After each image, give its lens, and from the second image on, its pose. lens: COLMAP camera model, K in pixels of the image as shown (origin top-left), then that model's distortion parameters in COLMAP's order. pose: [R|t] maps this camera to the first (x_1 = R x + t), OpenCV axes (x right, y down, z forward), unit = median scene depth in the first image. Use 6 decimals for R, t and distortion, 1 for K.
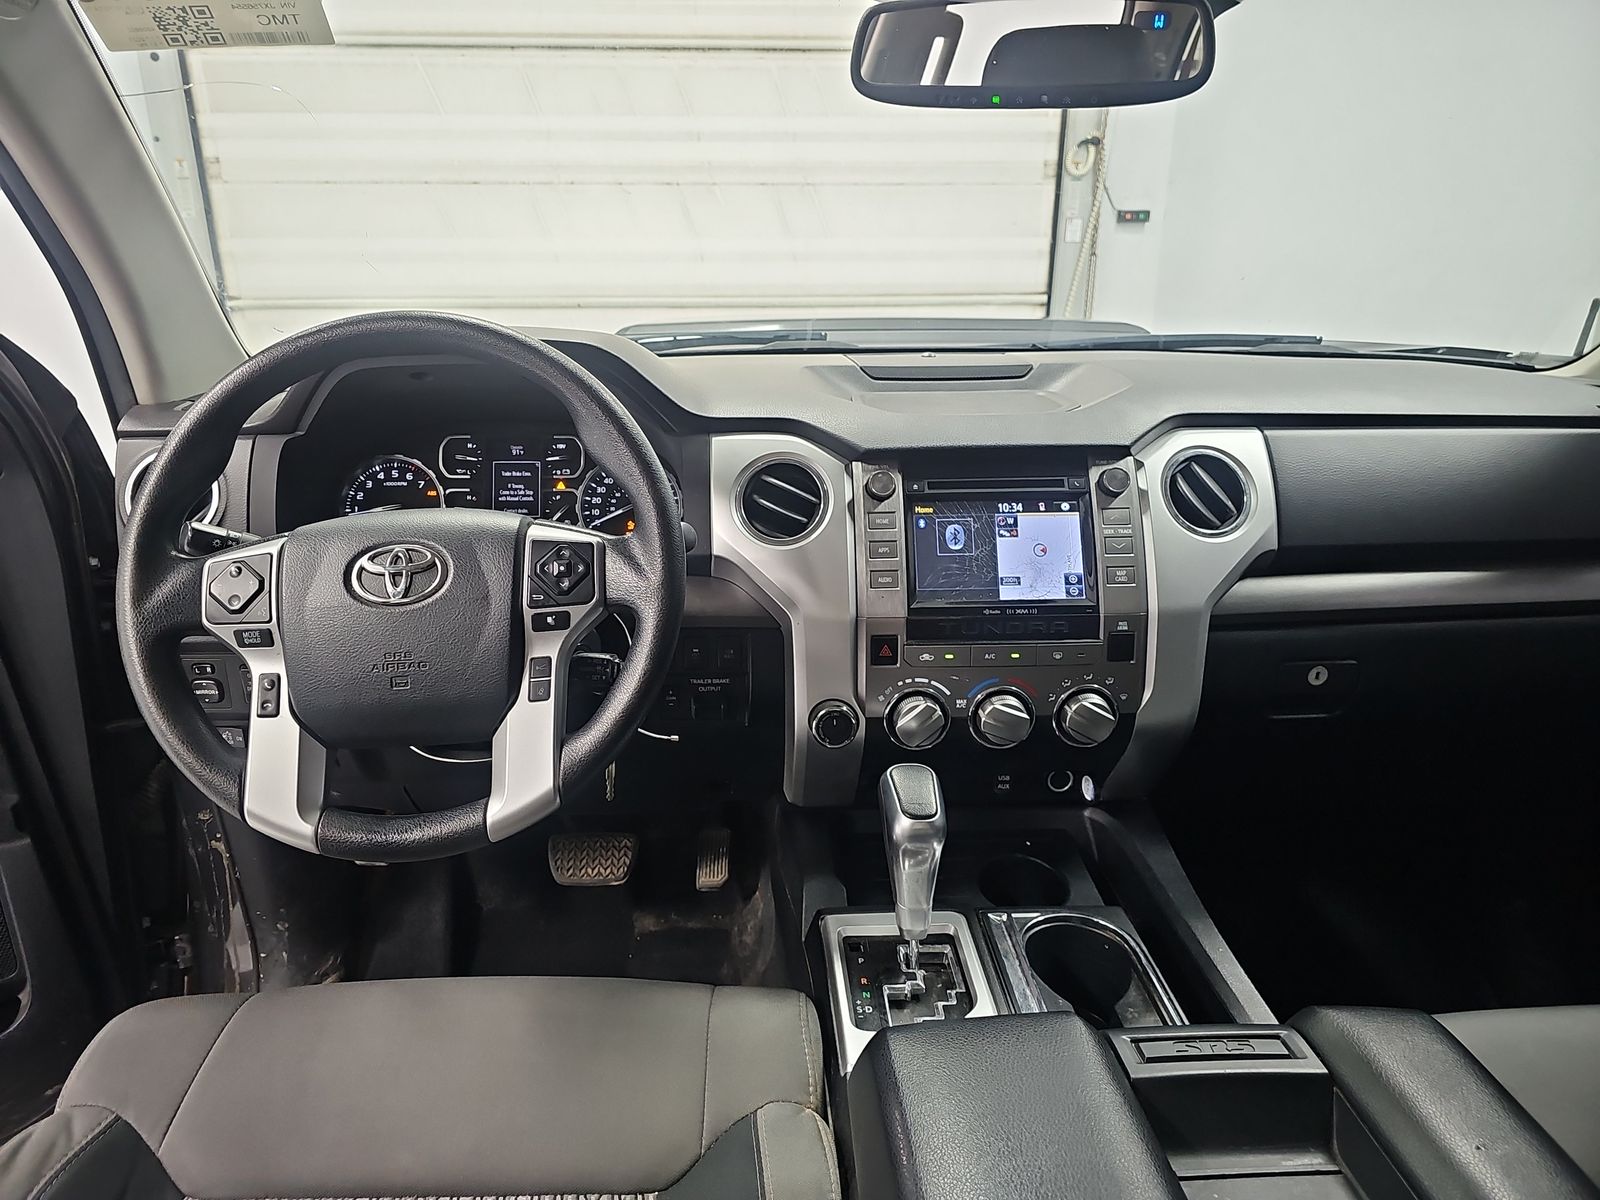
lens RADIAL K [[1048.8, 0, 801.5], [0, 1048.8, 593.1], [0, 0, 1]] dist [0.027433, -0.031407]
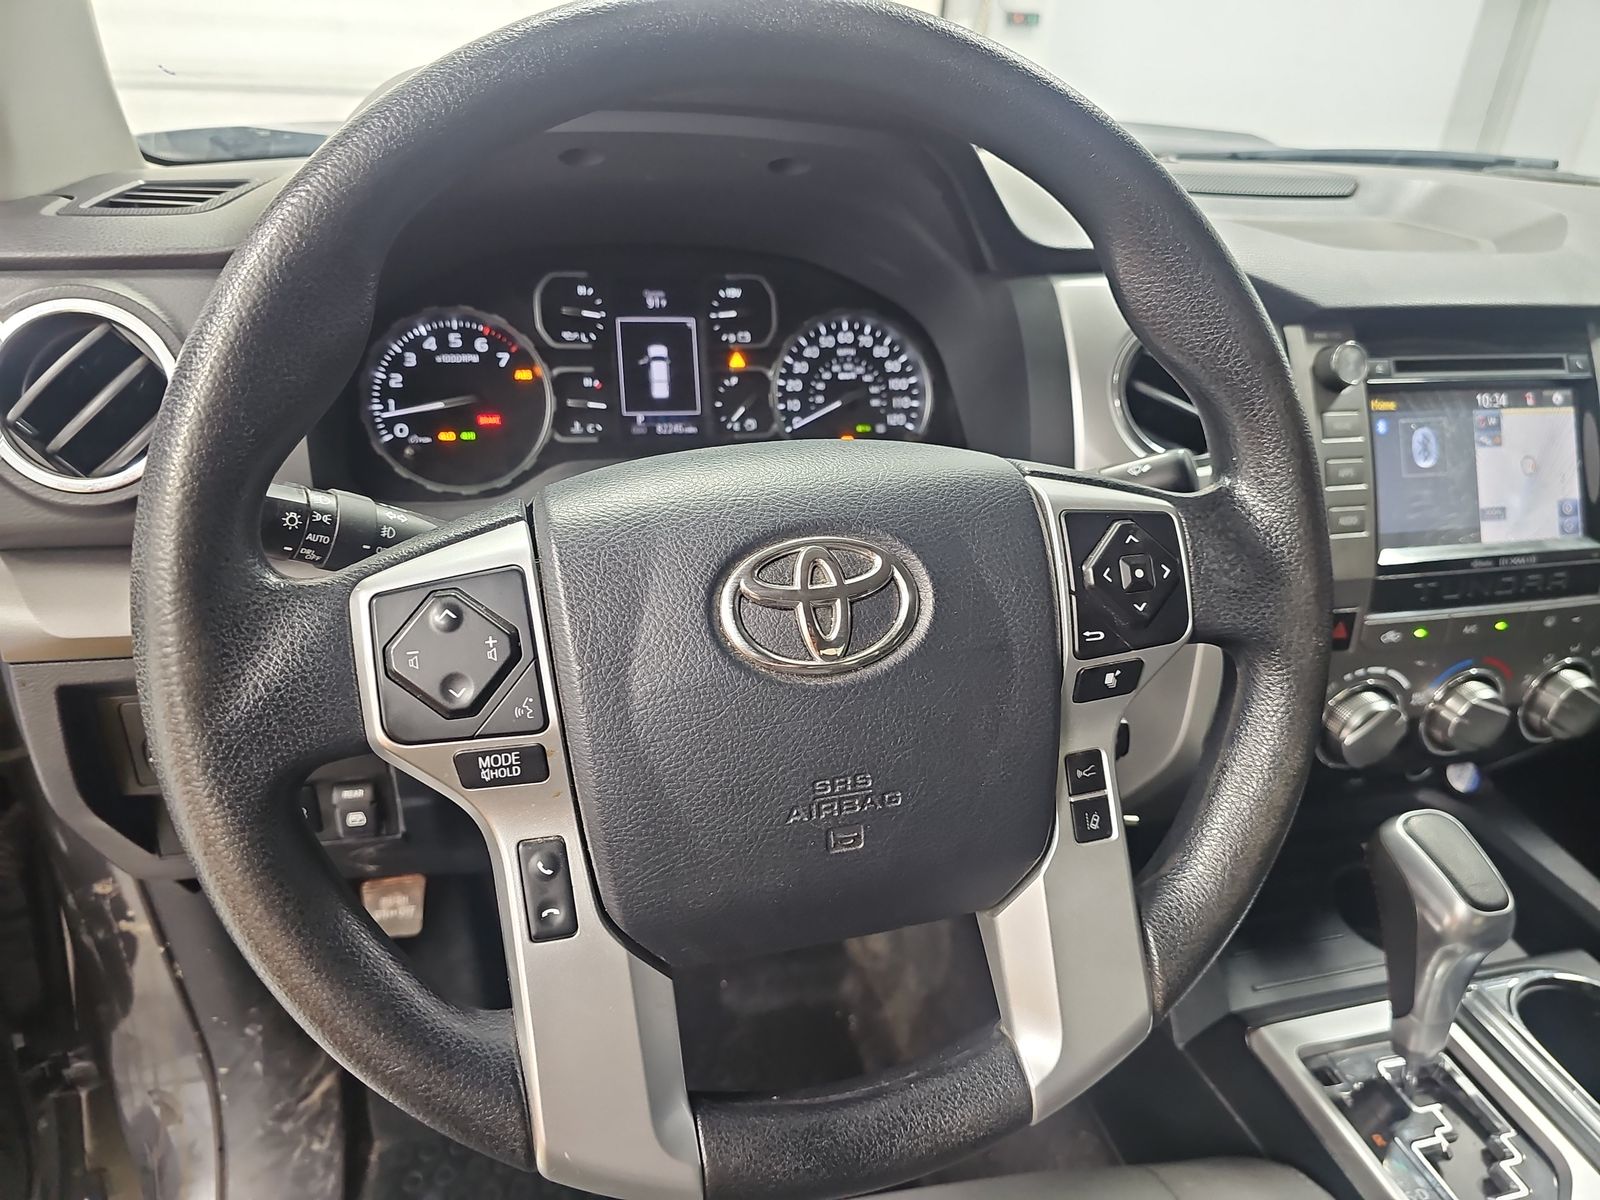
lens RADIAL K [[1048.8, 0, 791.8], [0, 1048.8, 613.9], [0, 0, 1]] dist [0.027433, -0.031407]
pose [[0.977996, -0.050033, 0.202533, -0.373206], [0.015100, 0.985246, 0.170477, -0.069613], [-0.208074, -0.163668, 0.964322, 0.435800]]
